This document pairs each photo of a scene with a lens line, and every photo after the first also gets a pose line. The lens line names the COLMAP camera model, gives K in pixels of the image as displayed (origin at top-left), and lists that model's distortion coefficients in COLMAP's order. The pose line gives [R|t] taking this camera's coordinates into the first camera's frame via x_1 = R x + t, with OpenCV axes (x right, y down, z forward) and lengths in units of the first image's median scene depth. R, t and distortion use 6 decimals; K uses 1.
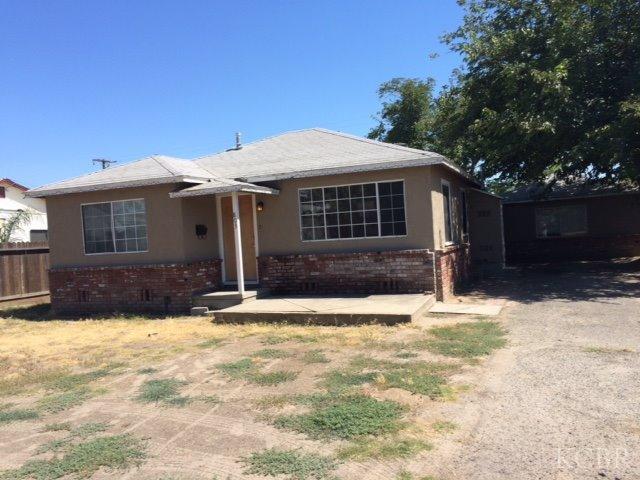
lens RADIAL K [[555.7, 0, 320.0], [0, 555.7, 240.0], [0, 0, 1]] dist [0.079408, -0.115331]
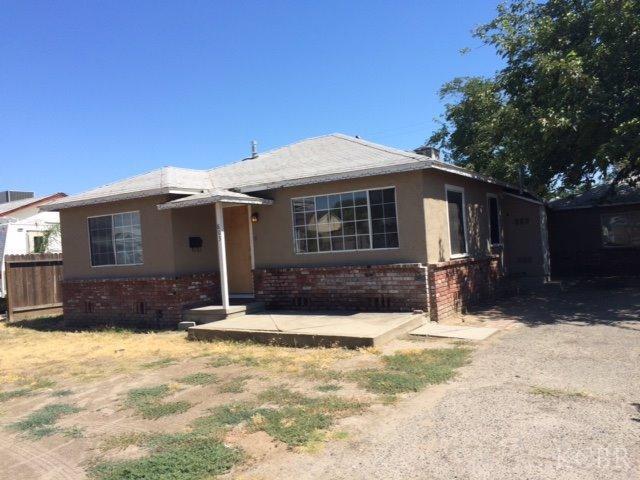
lens RADIAL K [[555.7, 0, 320.0], [0, 555.7, 240.0], [0, 0, 1]] dist [0.079408, -0.115331]
pose [[0.984653, -0.004288, -0.174470, 0.182849], [0.002117, 0.999918, -0.012624, -0.009320], [0.174510, 0.012061, 0.984582, 0.079260]]
